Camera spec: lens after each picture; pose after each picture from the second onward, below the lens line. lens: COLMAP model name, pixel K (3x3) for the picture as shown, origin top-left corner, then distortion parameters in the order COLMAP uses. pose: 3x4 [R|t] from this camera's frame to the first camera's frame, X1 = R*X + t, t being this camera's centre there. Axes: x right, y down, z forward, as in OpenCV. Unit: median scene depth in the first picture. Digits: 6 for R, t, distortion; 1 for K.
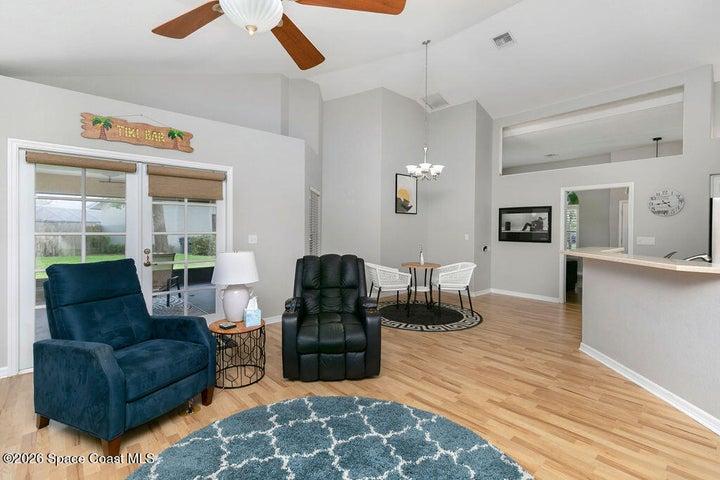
lens RADIAL K [[336.2, 0, 366.4], [0, 336.2, 226.9], [0, 0, 1]] dist [0.001529, 0.000486]
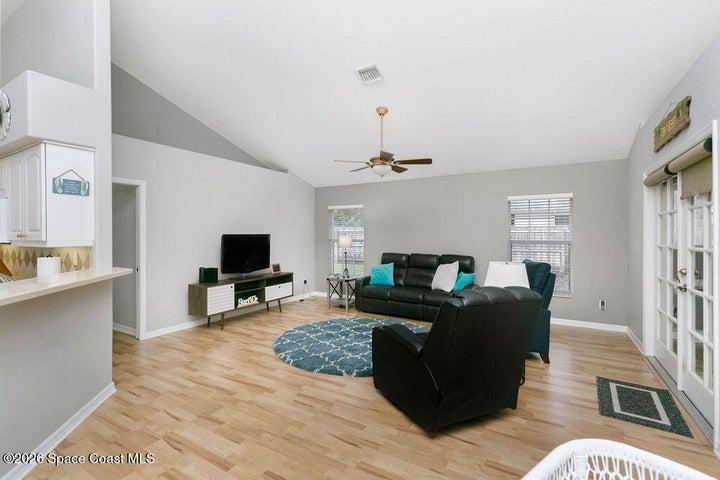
lens RADIAL K [[328.6, 0, 370.1], [0, 328.6, 237.2], [0, 0, 1]] dist [-0.000524, -0.000246]
pose [[-0.950431, -0.001876, -0.310930, 0.174940], [-0.001281, 0.999997, -0.002115, -0.002965], [0.310933, -0.001612, -0.950430, 0.941938]]
